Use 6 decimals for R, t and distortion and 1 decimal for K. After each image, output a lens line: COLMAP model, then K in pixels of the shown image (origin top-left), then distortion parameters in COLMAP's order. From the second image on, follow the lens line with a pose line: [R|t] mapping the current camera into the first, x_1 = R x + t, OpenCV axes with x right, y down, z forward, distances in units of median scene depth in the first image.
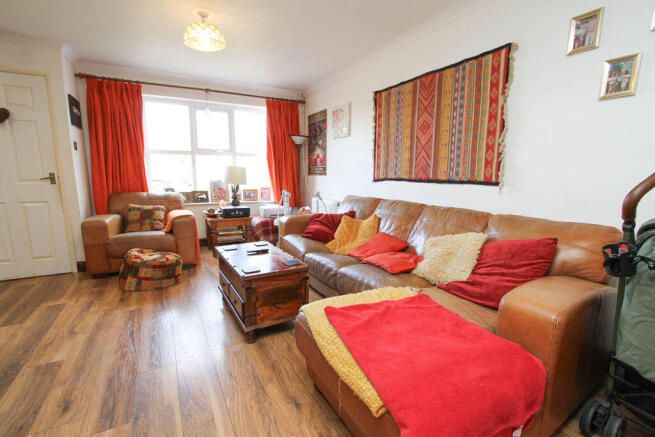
lens RADIAL K [[303.0, 0, 324.5], [0, 303.0, 223.4], [0, 0, 1]] dist [-0.016475, 0.000744]
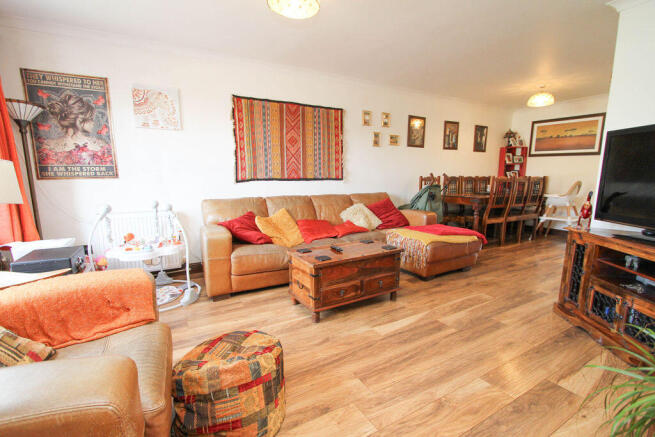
lens RADIAL K [[303.0, 0, 324.5], [0, 303.0, 223.4], [0, 0, 1]] dist [-0.016475, 0.000744]
pose [[-0.015003, -0.166464, 0.985933, -1.244579], [0.163154, 0.972421, 0.166665, -0.176985], [-0.986486, 0.163360, 0.012570, 1.010487]]
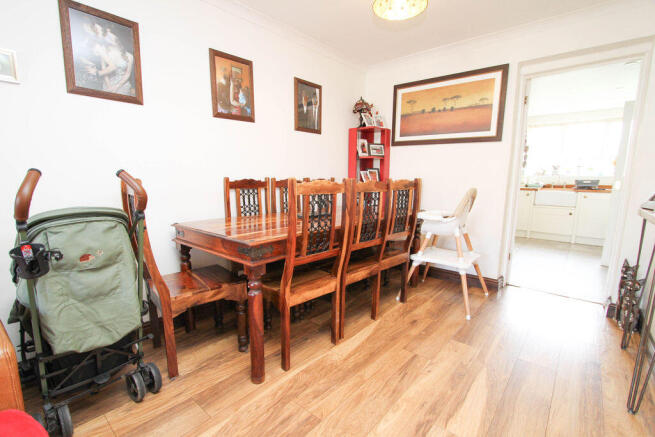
lens RADIAL K [[303.0, 0, 324.5], [0, 303.0, 223.4], [0, 0, 1]] dist [-0.016475, 0.000744]
pose [[-0.342228, -0.154426, 0.926840, -0.089819], [0.145277, 0.965845, 0.214567, -0.026805], [-0.928318, 0.208079, -0.308105, 0.160160]]
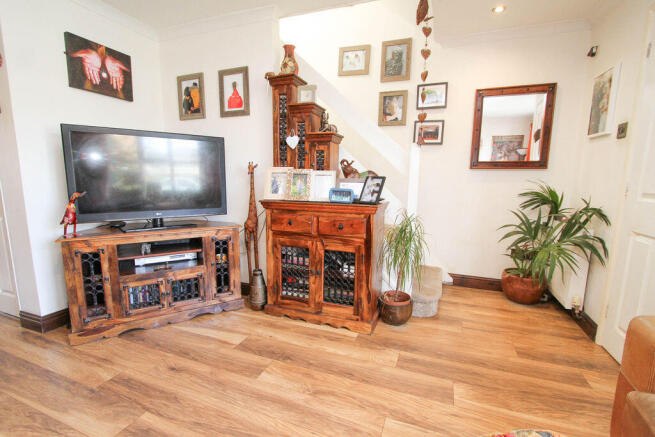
lens RADIAL K [[303.0, 0, 324.5], [0, 303.0, 223.4], [0, 0, 1]] dist [-0.016475, 0.000744]
pose [[-0.766214, 0.084616, -0.636990, -0.353600], [-0.117958, 0.955926, 0.268871, -0.199598], [0.631666, 0.281151, -0.722463, 1.216730]]
